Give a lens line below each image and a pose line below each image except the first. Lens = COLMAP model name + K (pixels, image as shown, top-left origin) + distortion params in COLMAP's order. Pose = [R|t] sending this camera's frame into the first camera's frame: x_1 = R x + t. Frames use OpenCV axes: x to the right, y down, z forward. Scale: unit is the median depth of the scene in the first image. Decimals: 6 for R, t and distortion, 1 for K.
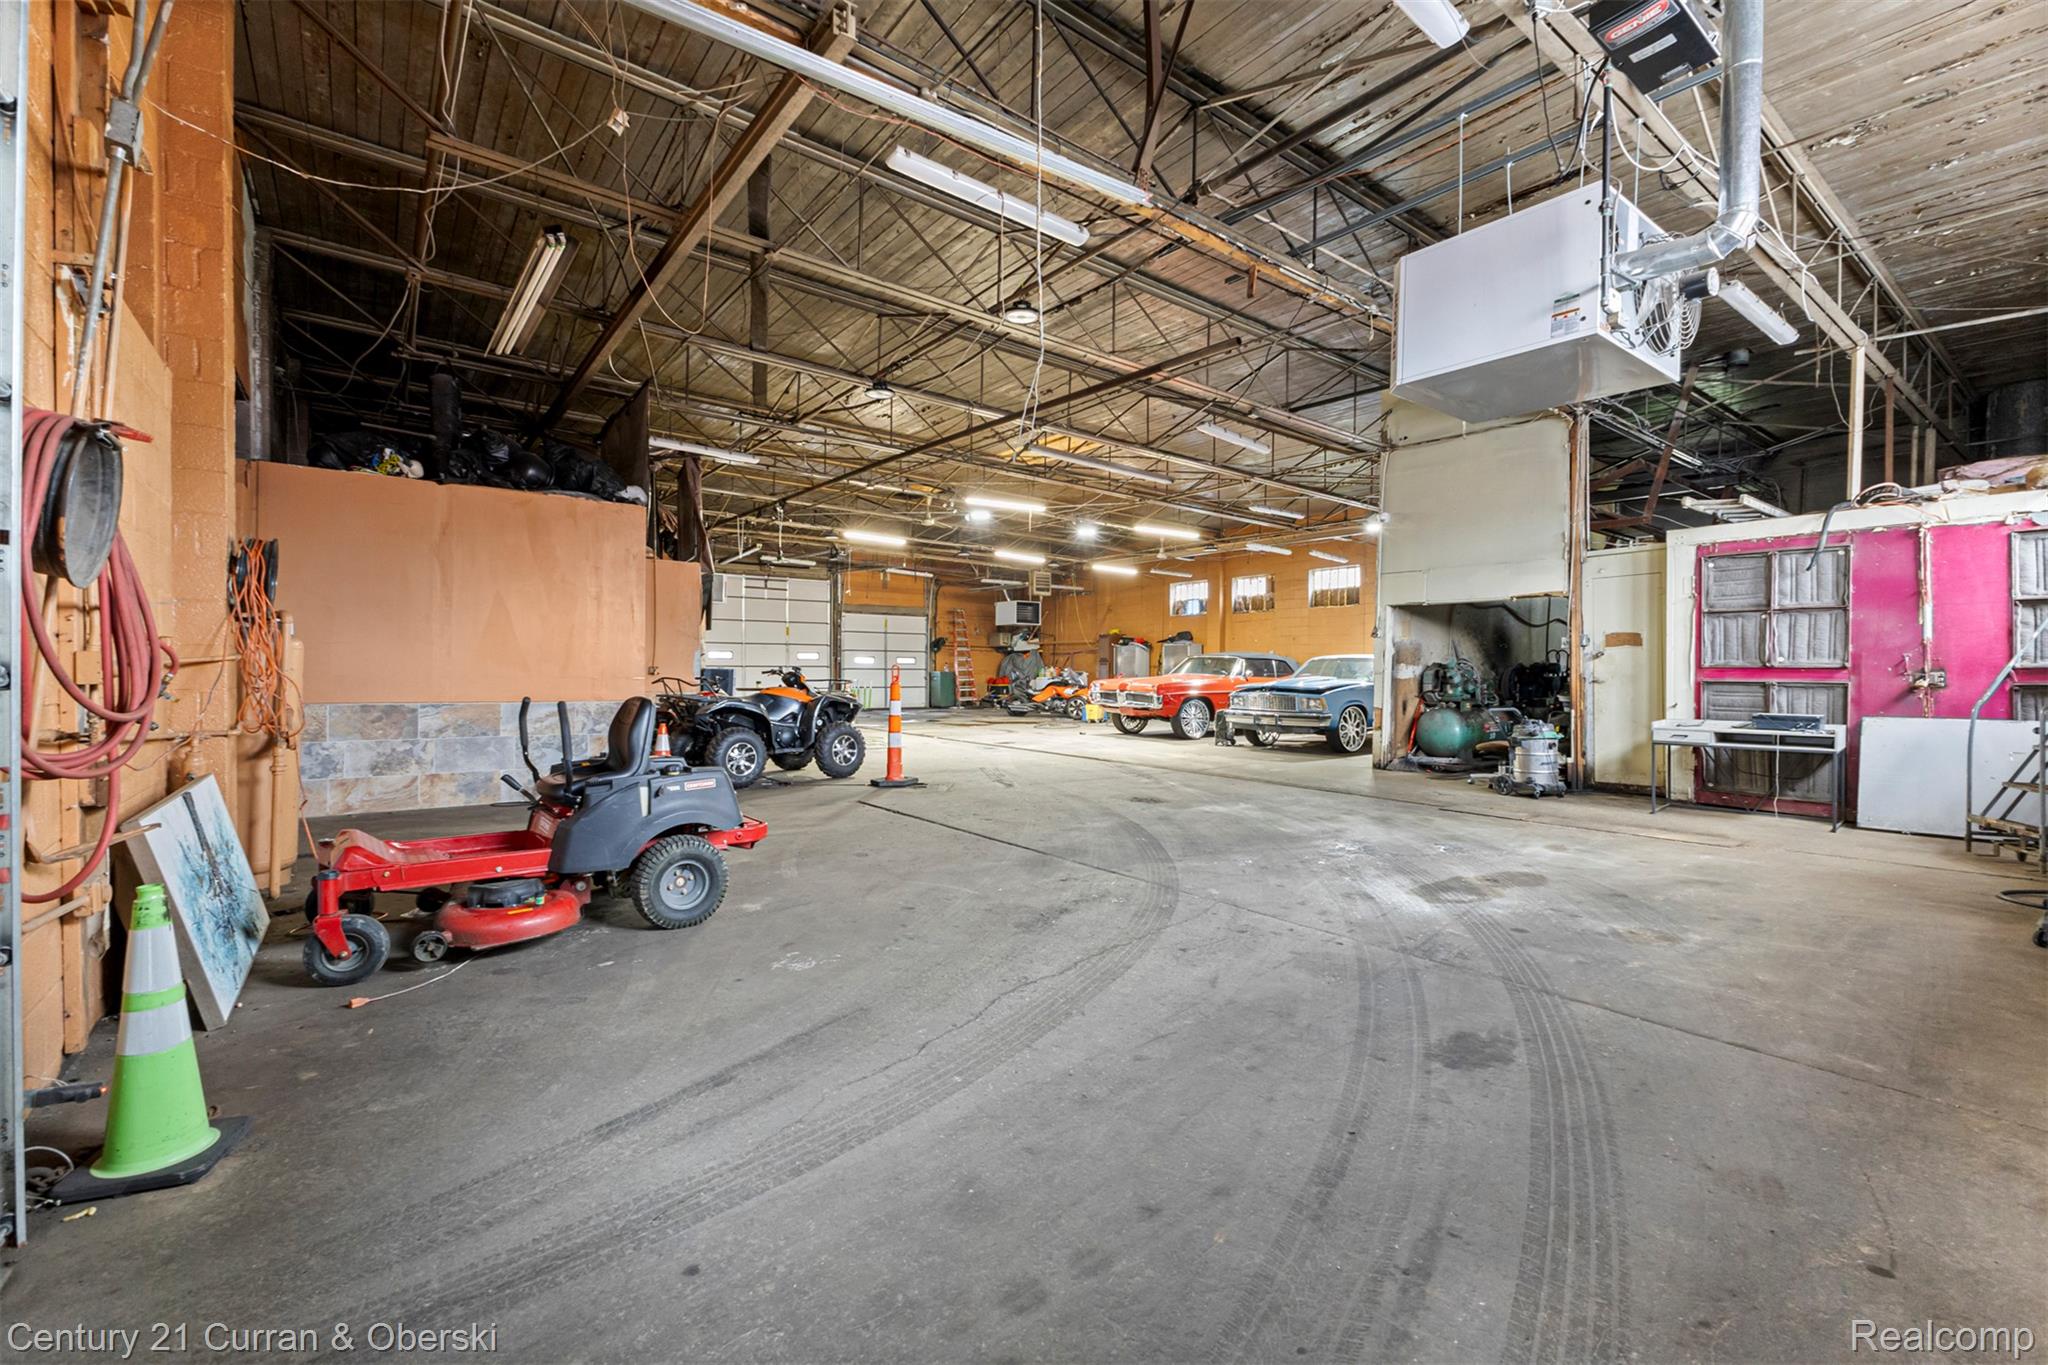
lens RADIAL K [[882.4, 0, 1023.8], [0, 882.4, 677.4], [0, 0, 1]] dist [0.004326, 0.000401]
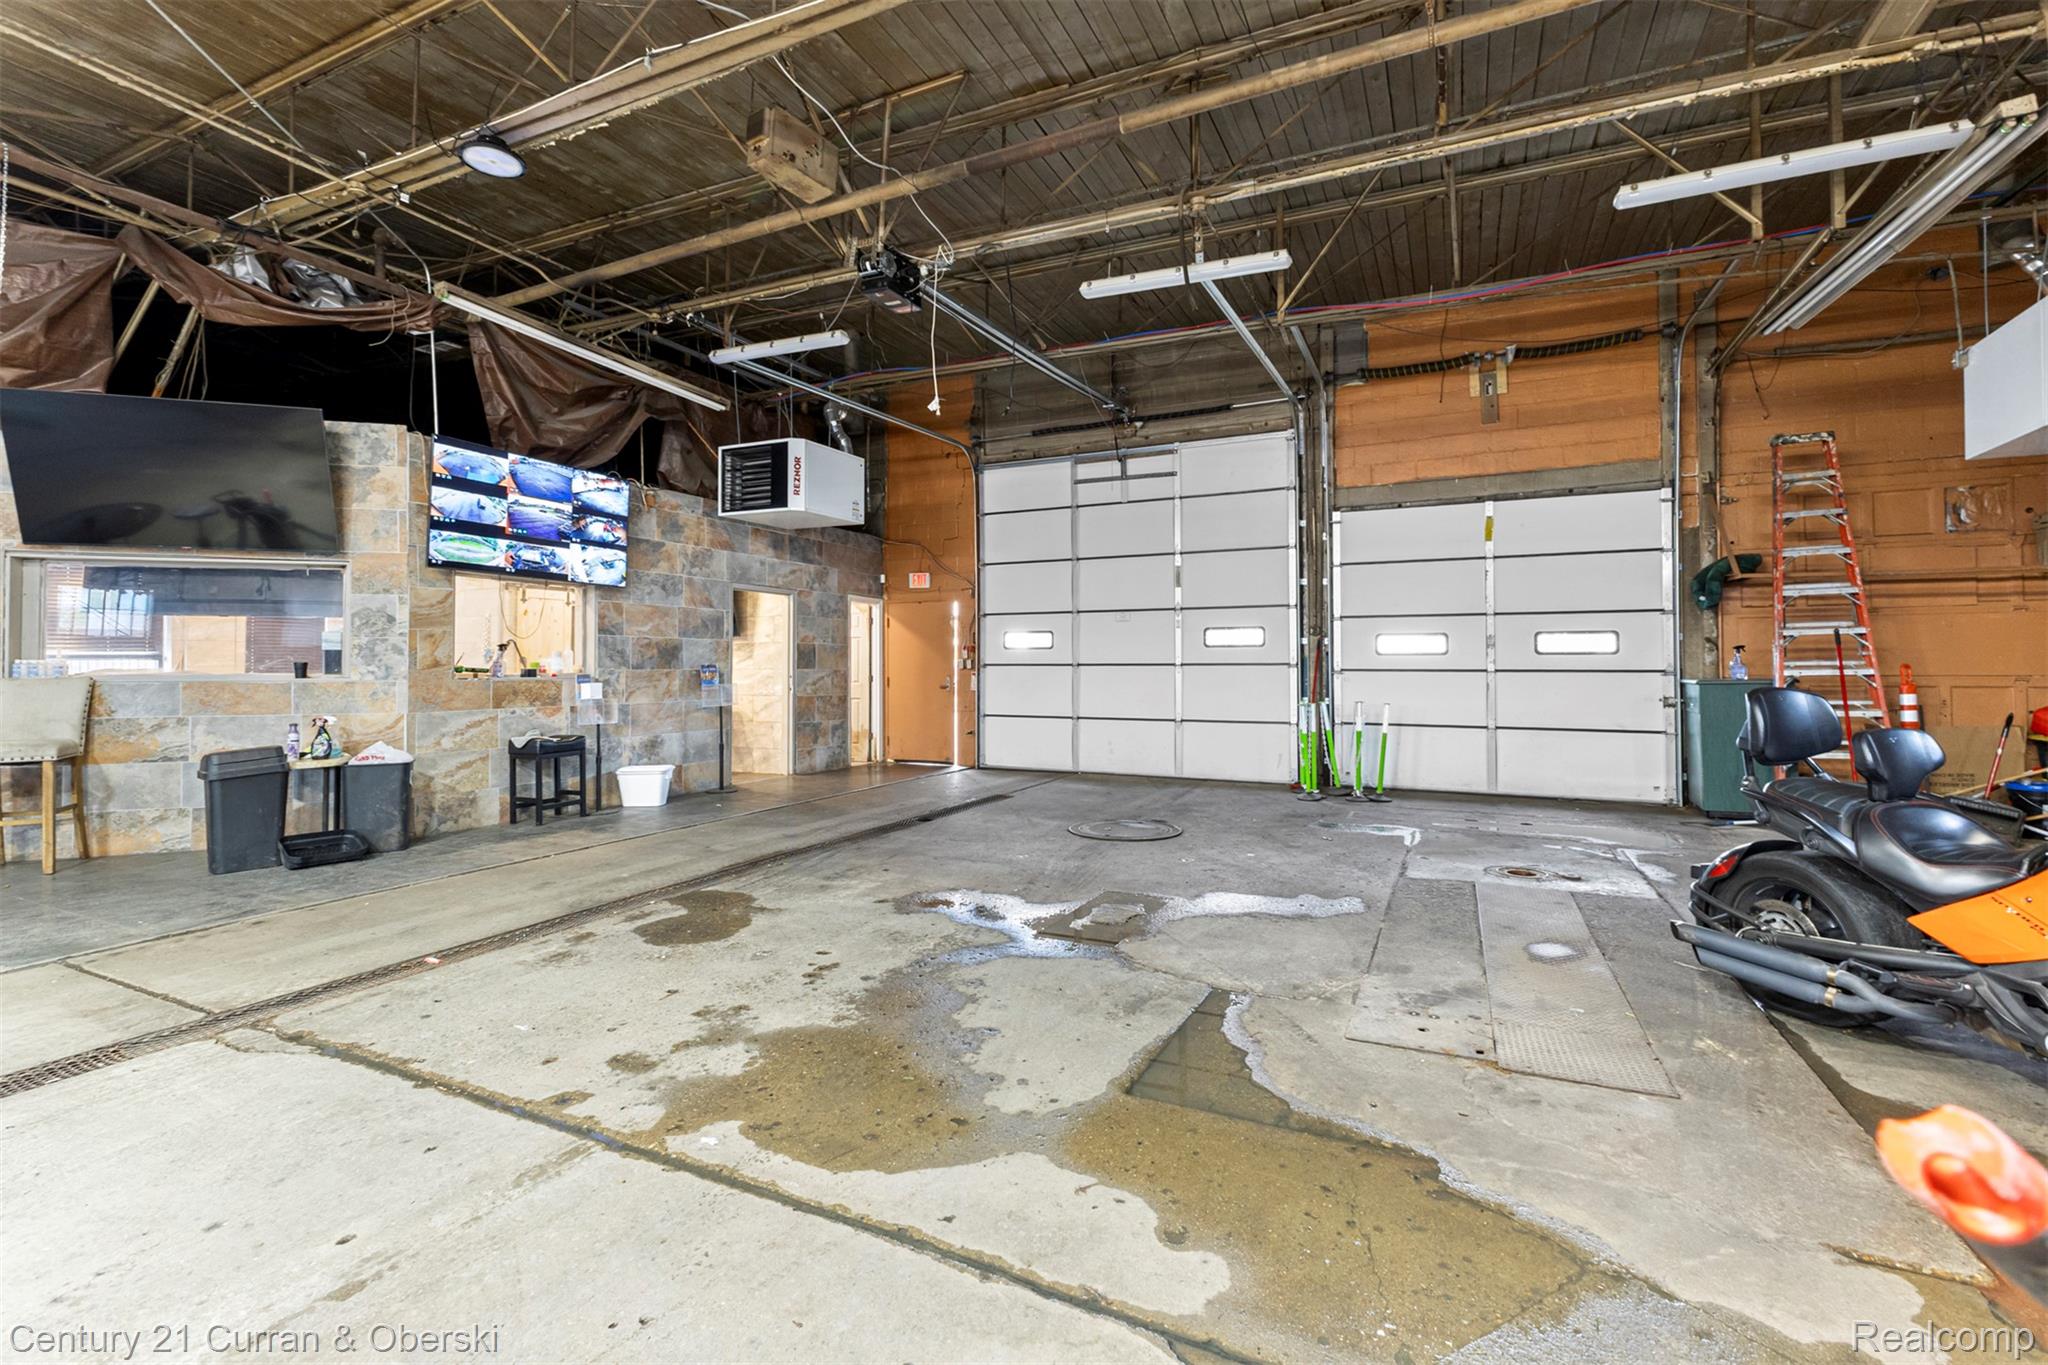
lens RADIAL K [[884.1, 0, 1018.8], [0, 884.1, 654.2], [0, 0, 1]] dist [0.002307, 0.000134]
pose [[0.444017, -0.014965, -0.895893, 0.055364], [-0.005086, 0.999802, -0.019221, -0.008428], [0.896004, 0.013091, 0.443853, 0.708020]]
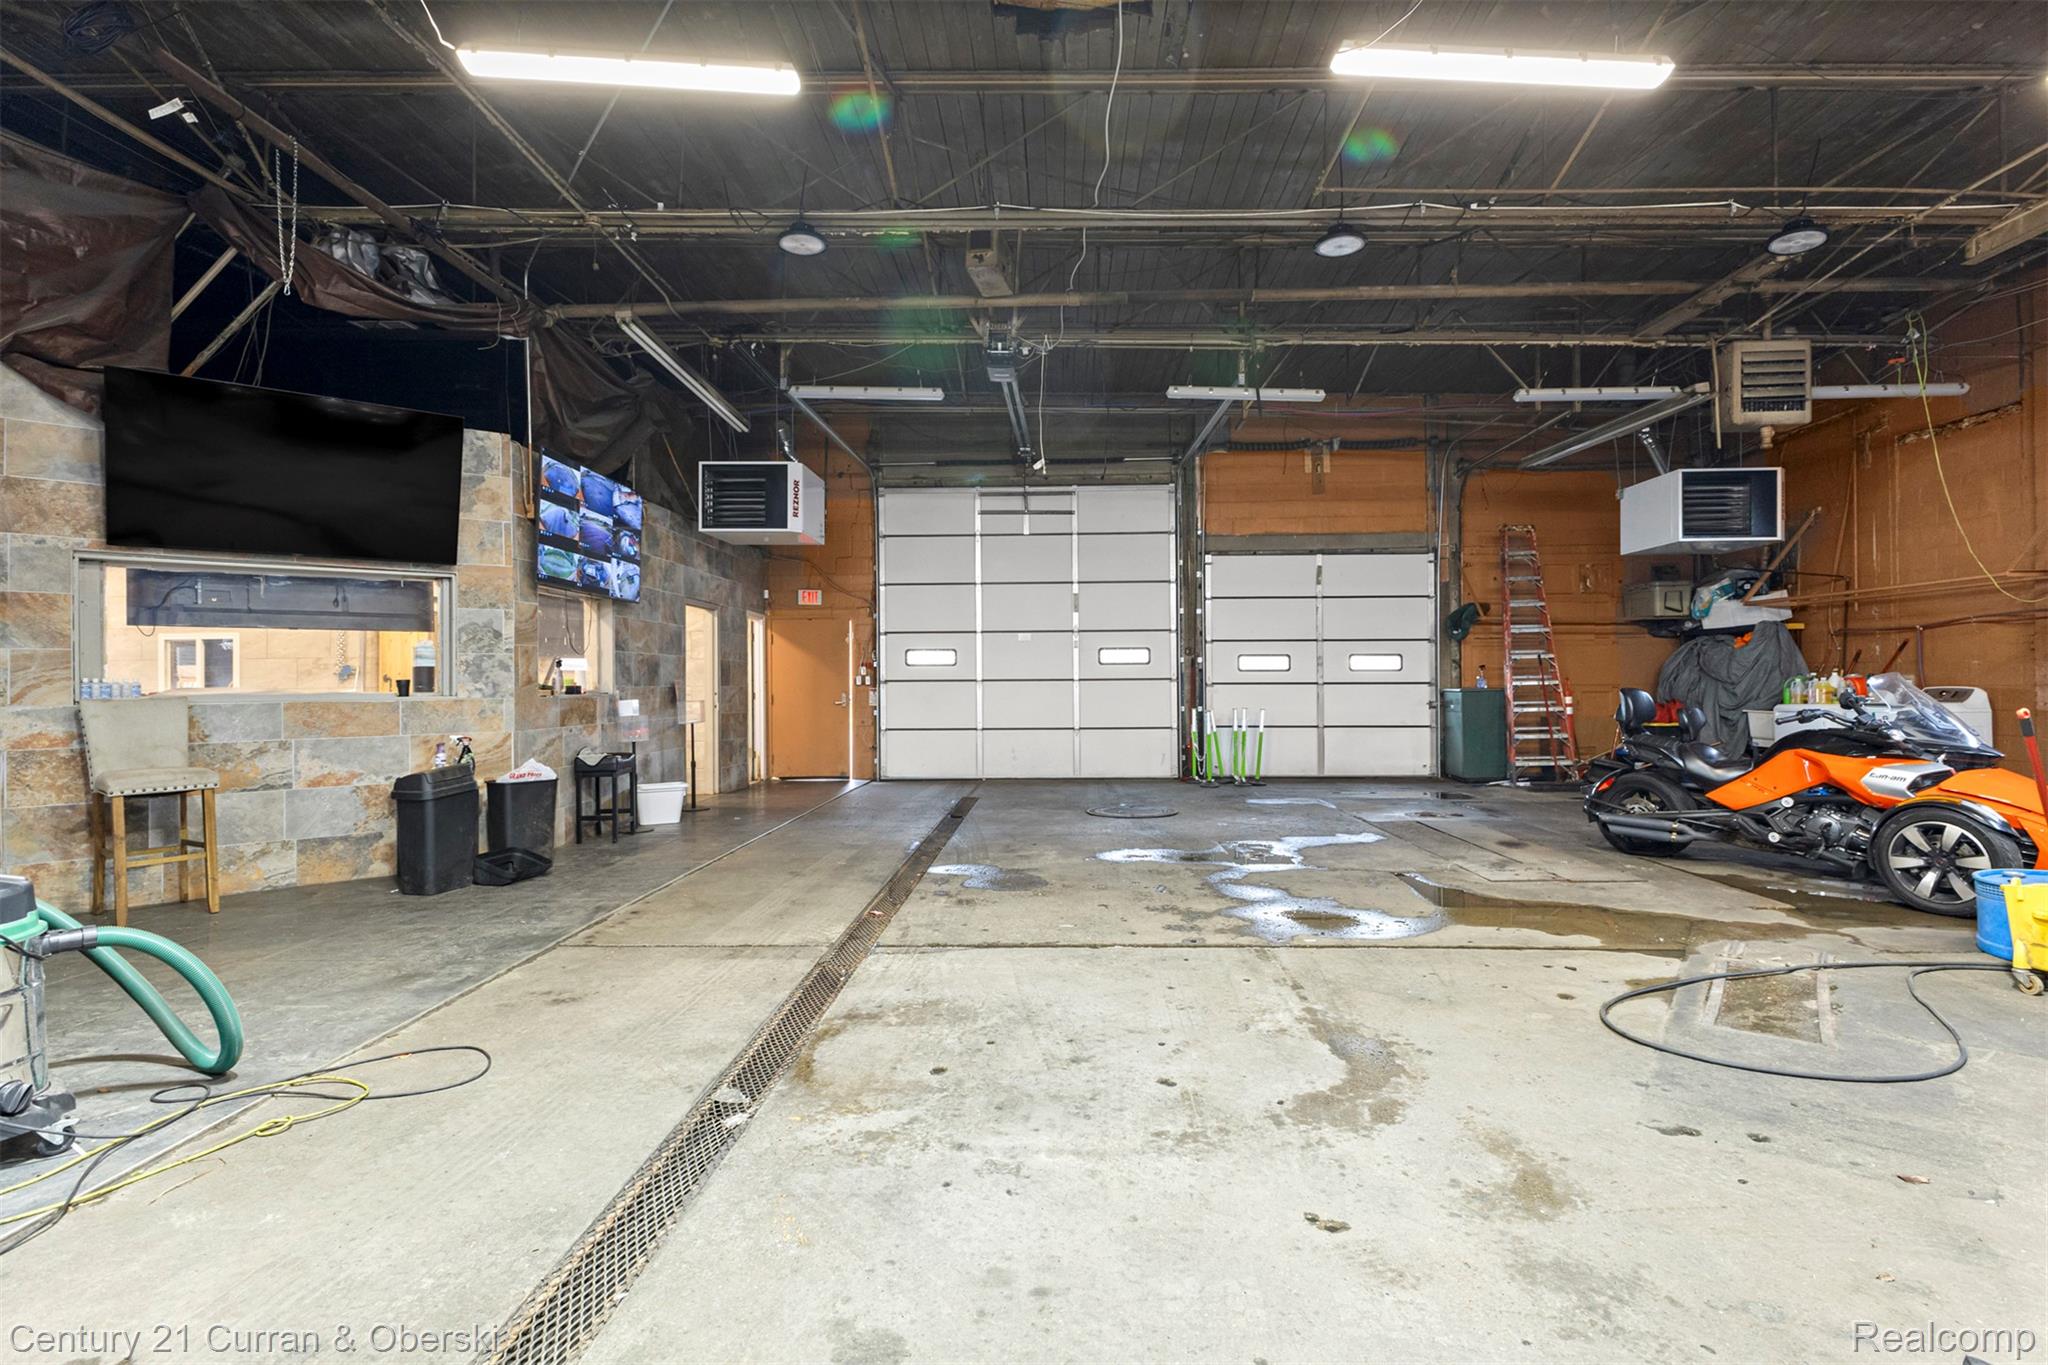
lens RADIAL K [[979.2, 0, 1024.0], [0, 979.2, 682.5], [0, 0, 1]] dist [-0.001395, -0.000011]
pose [[0.767500, -0.007336, -0.641007, 0.034827], [0.003185, 0.999966, -0.007631, -0.006773], [0.641041, 0.003815, 0.767497, 0.553857]]
